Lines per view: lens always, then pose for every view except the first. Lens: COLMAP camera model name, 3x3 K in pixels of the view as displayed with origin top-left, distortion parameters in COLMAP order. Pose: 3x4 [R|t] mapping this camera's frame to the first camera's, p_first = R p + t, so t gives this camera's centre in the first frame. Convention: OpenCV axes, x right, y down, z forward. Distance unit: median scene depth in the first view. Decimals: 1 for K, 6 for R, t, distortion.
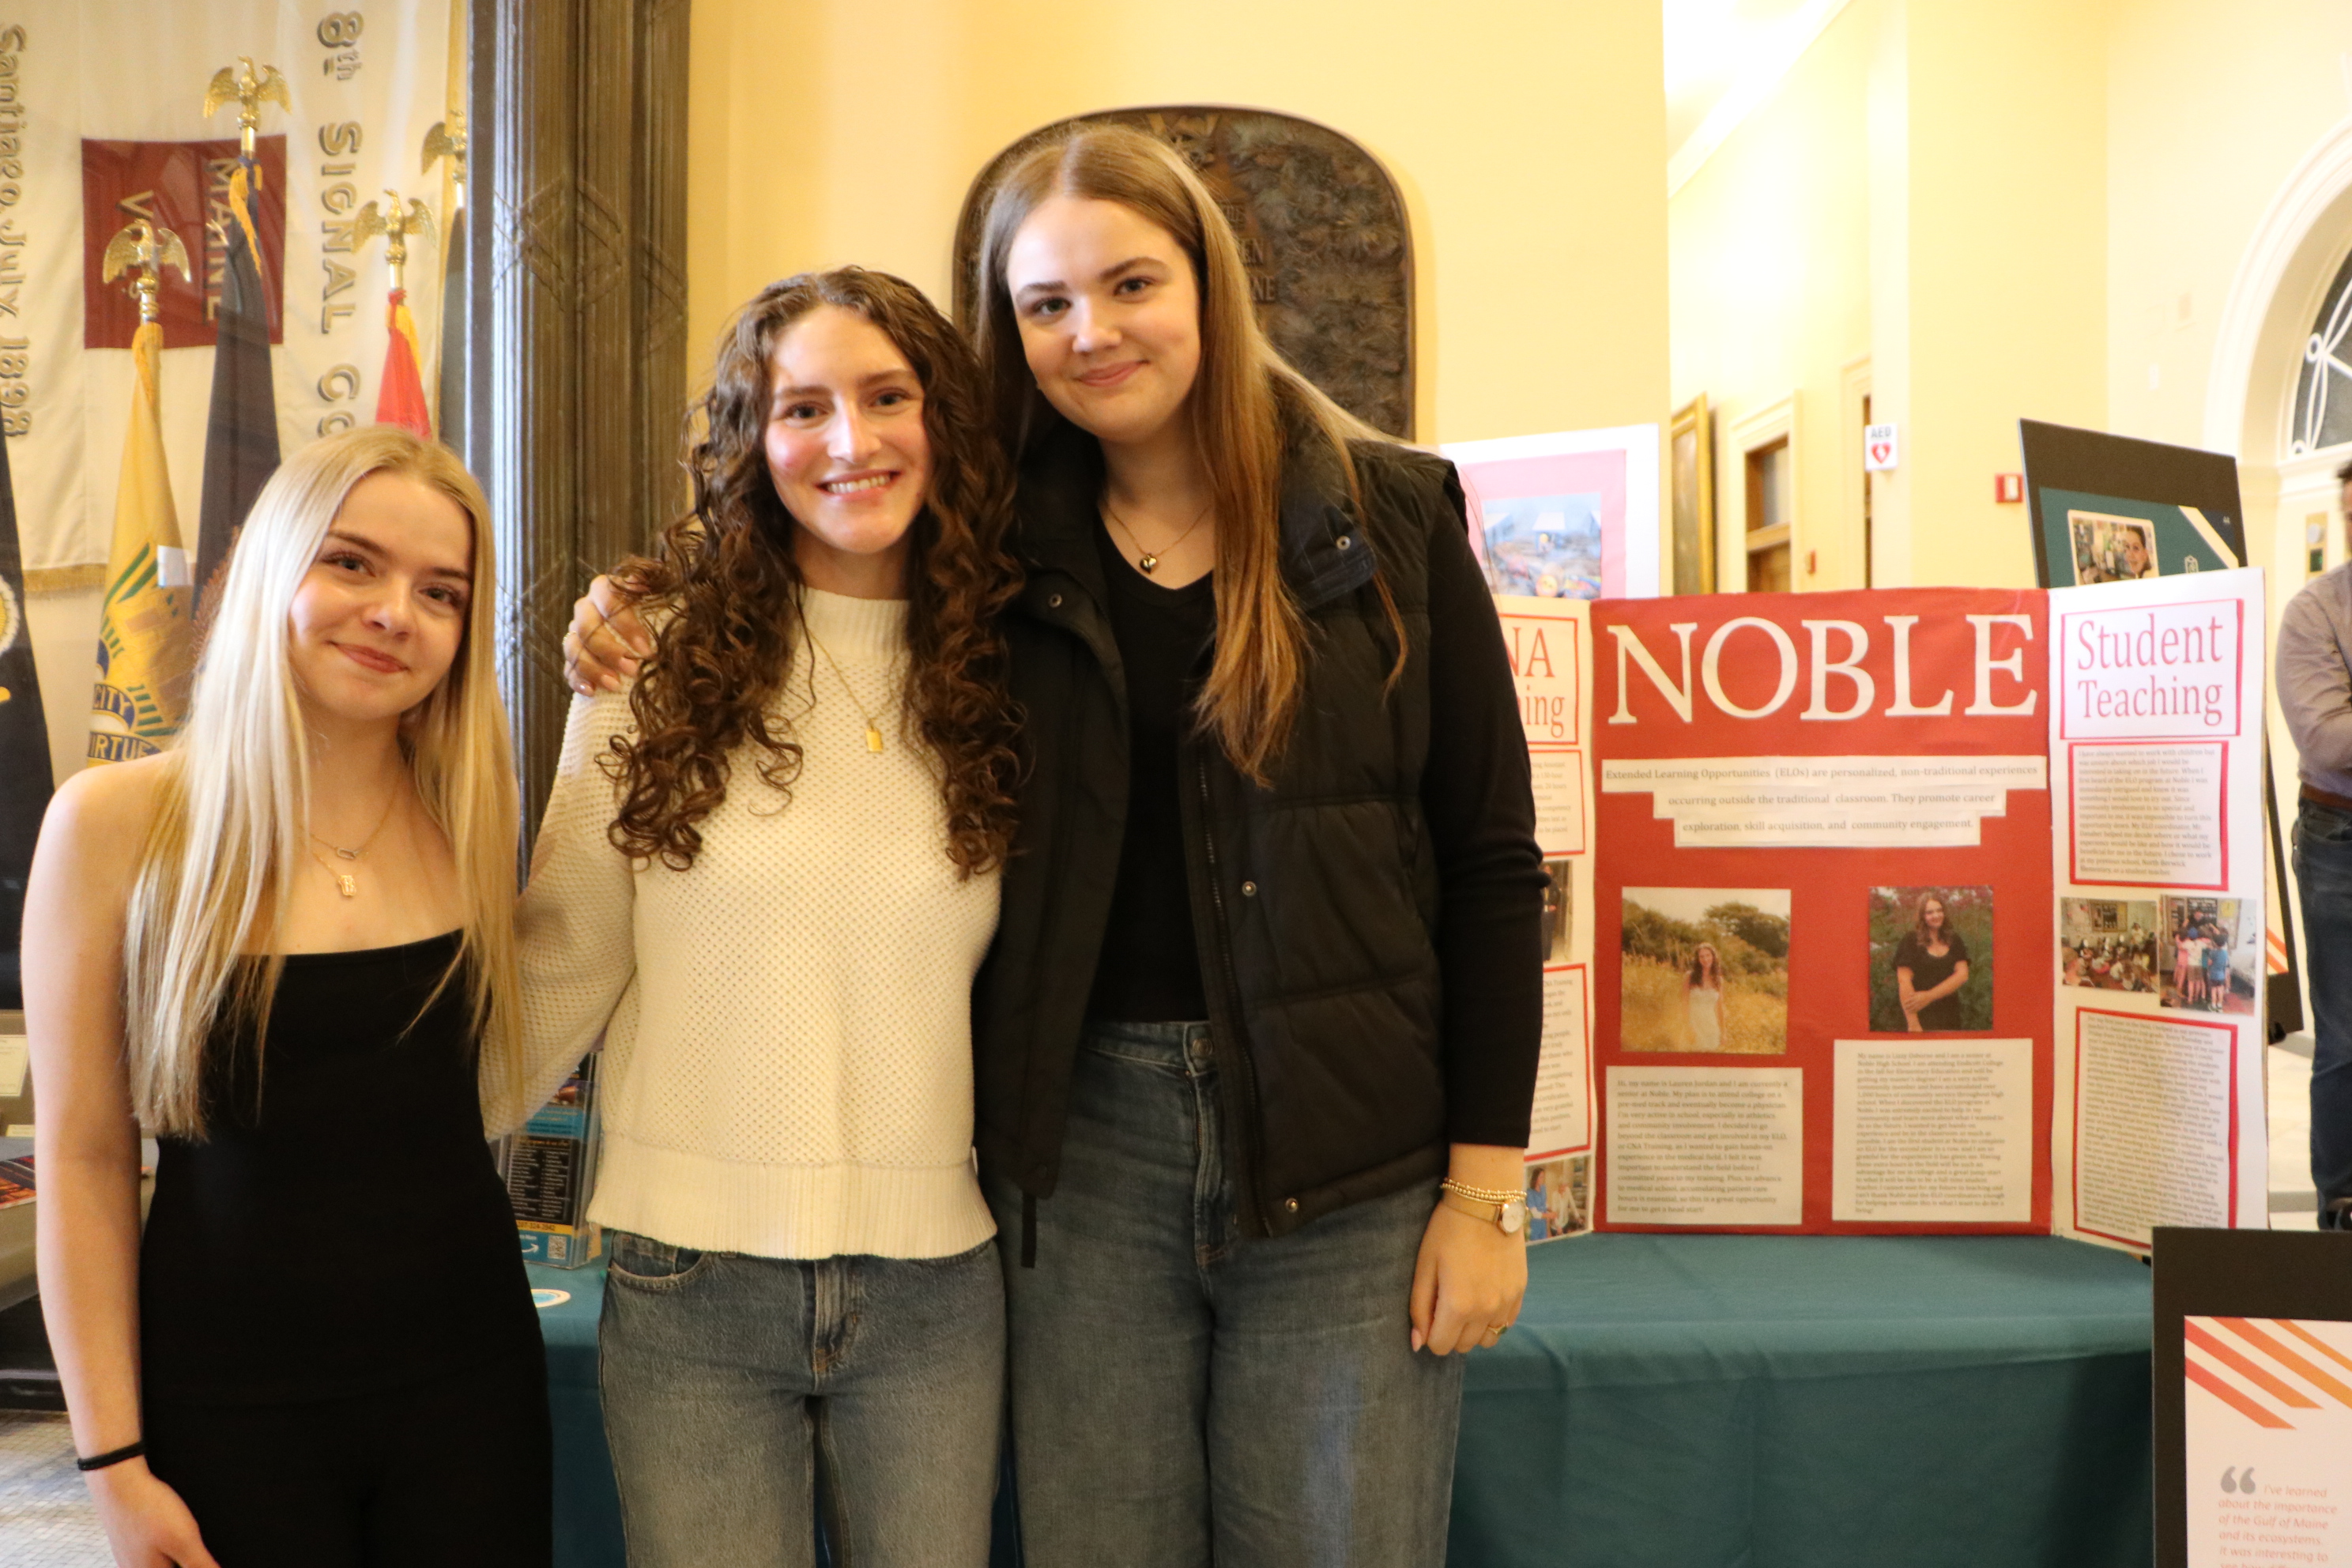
lens RADIAL K [[1917.3, 0, 1169.5], [0, 1917.3, 811.8], [0, 0, 1]] dist [-0.189096, 0.163160]
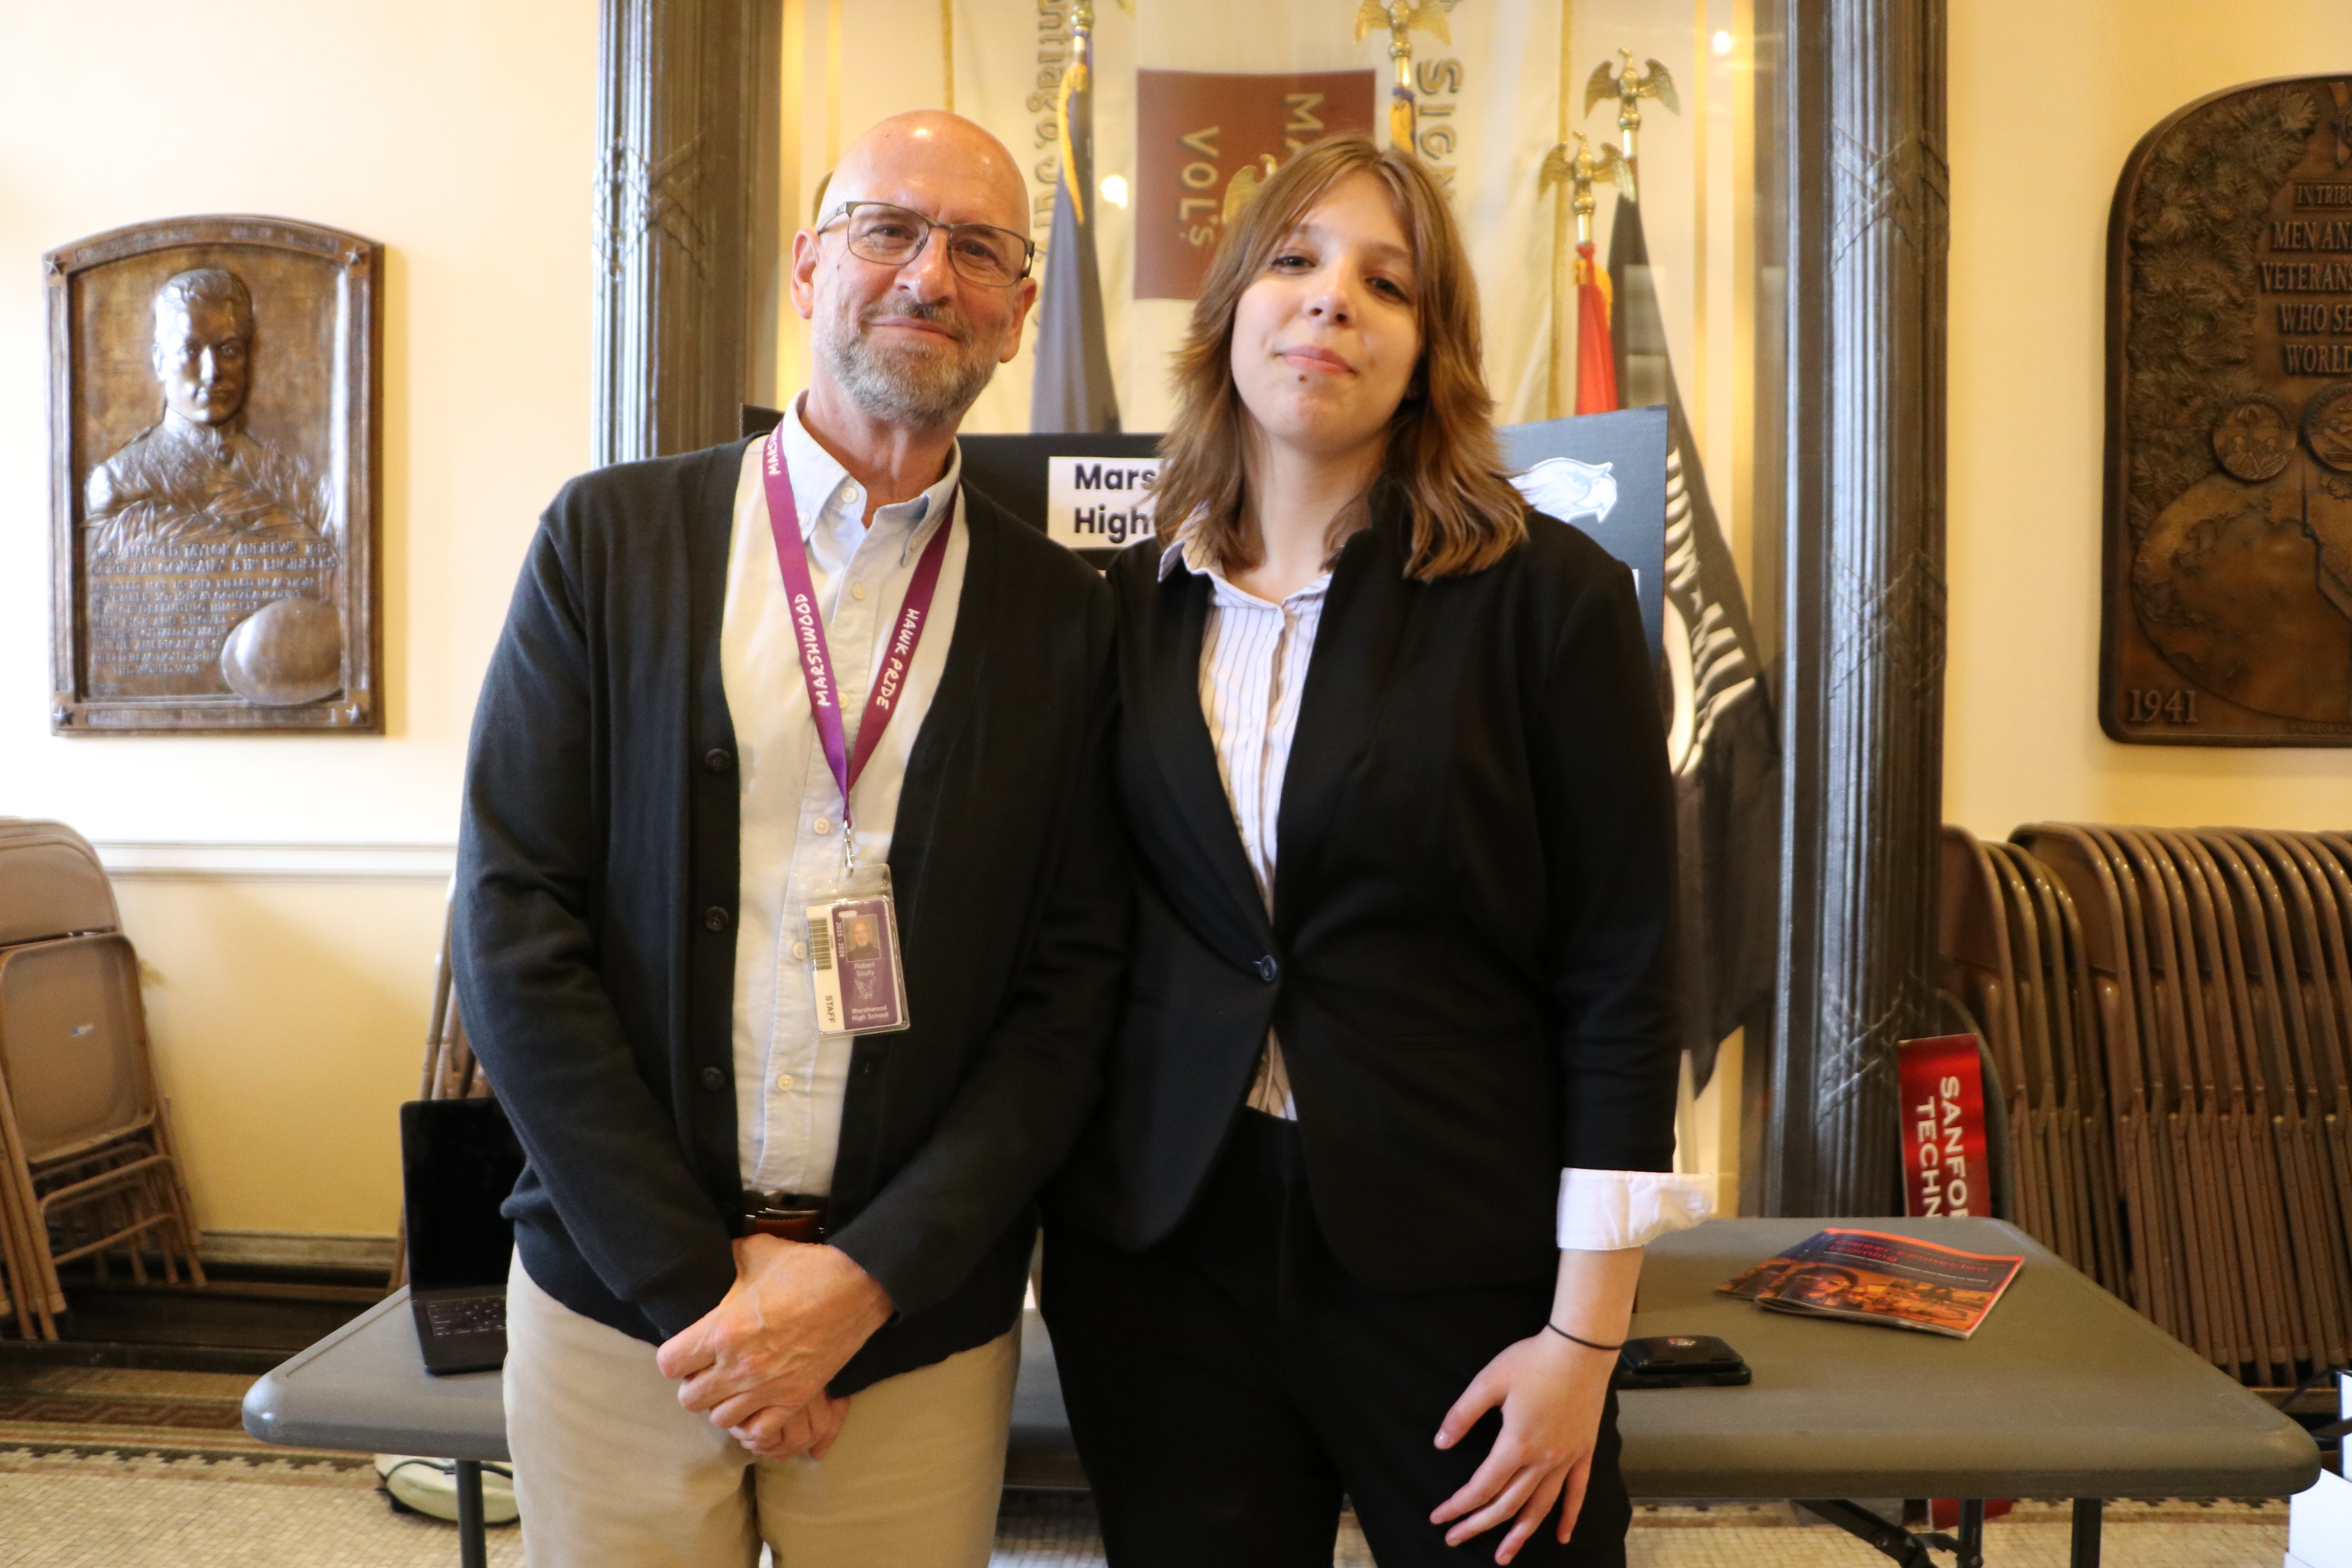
lens RADIAL K [[1917.3, 0, 1169.5], [0, 1917.3, 811.8], [0, 0, 1]] dist [-0.189096, 0.163160]
pose [[0.999383, 0.010777, -0.033443, -0.550917], [-0.010897, 0.999935, -0.003411, -0.001621], [0.033404, 0.003773, 0.999435, 0.080732]]
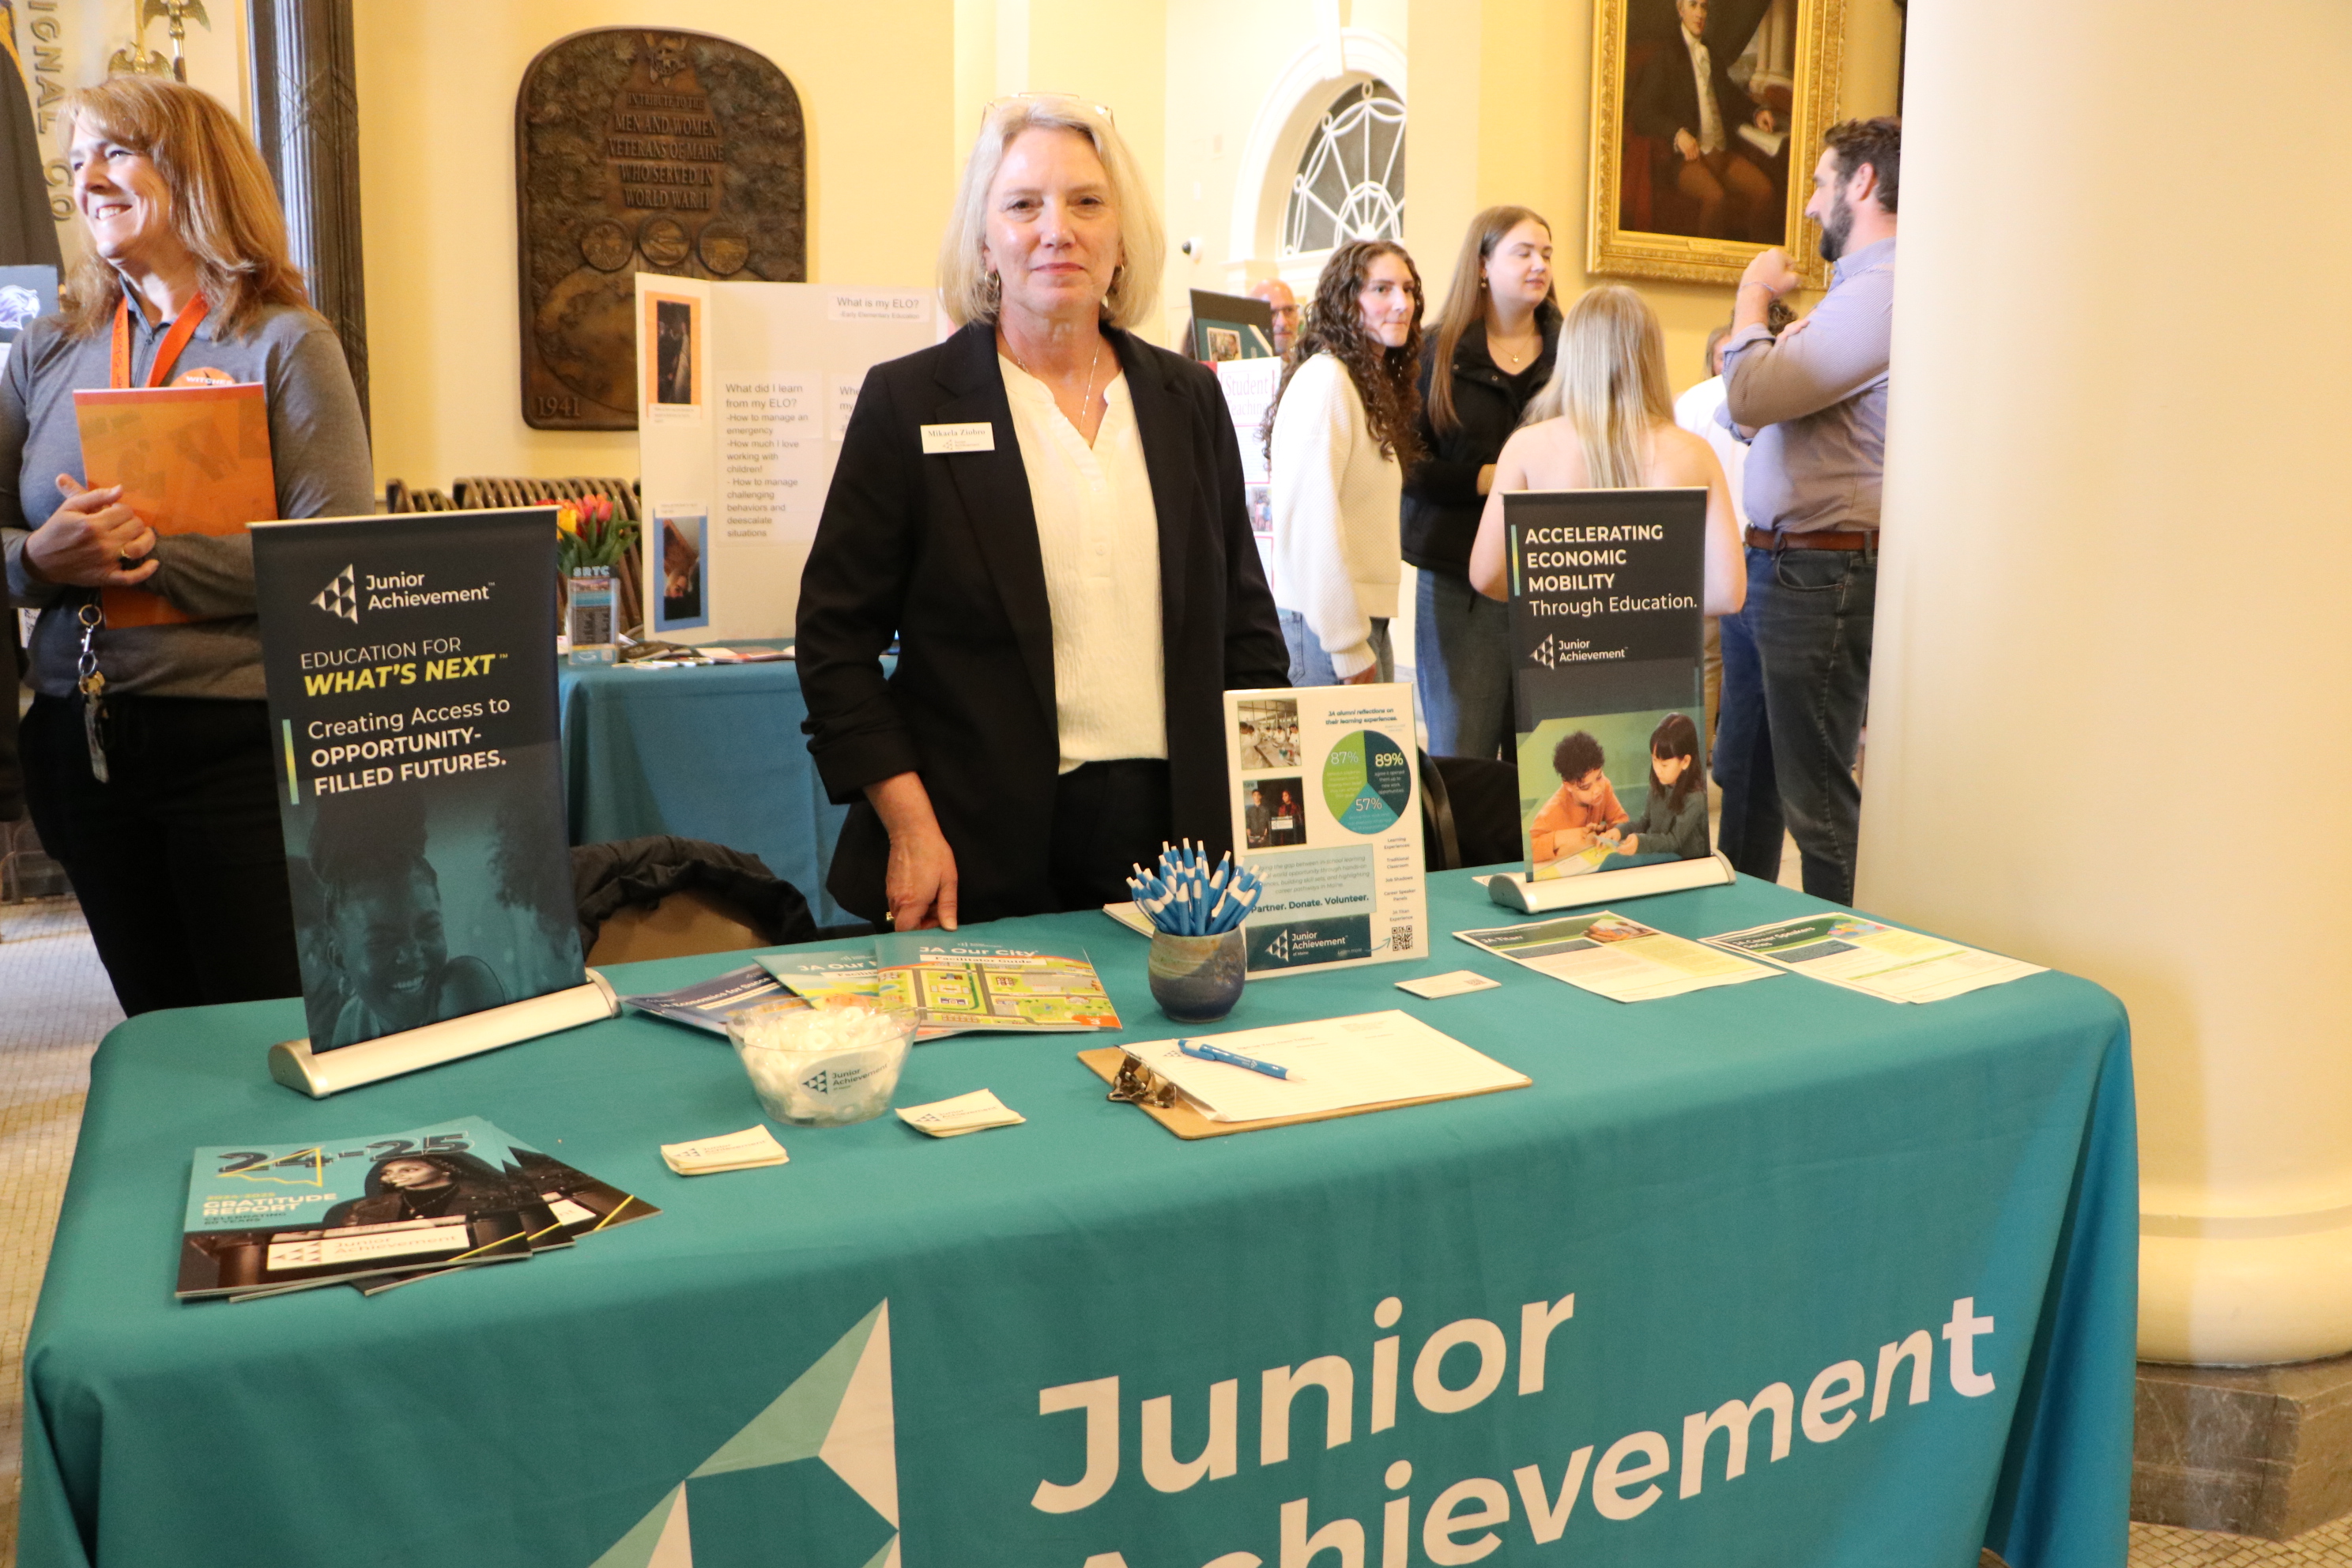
lens RADIAL K [[1917.3, 0, 1169.5], [0, 1917.3, 811.8], [0, 0, 1]] dist [-0.189096, 0.163160]
pose [[0.880111, -0.079200, 0.468115, -0.395382], [0.011830, 0.989340, 0.145144, 0.051053], [-0.474620, -0.122205, 0.871666, -0.624389]]
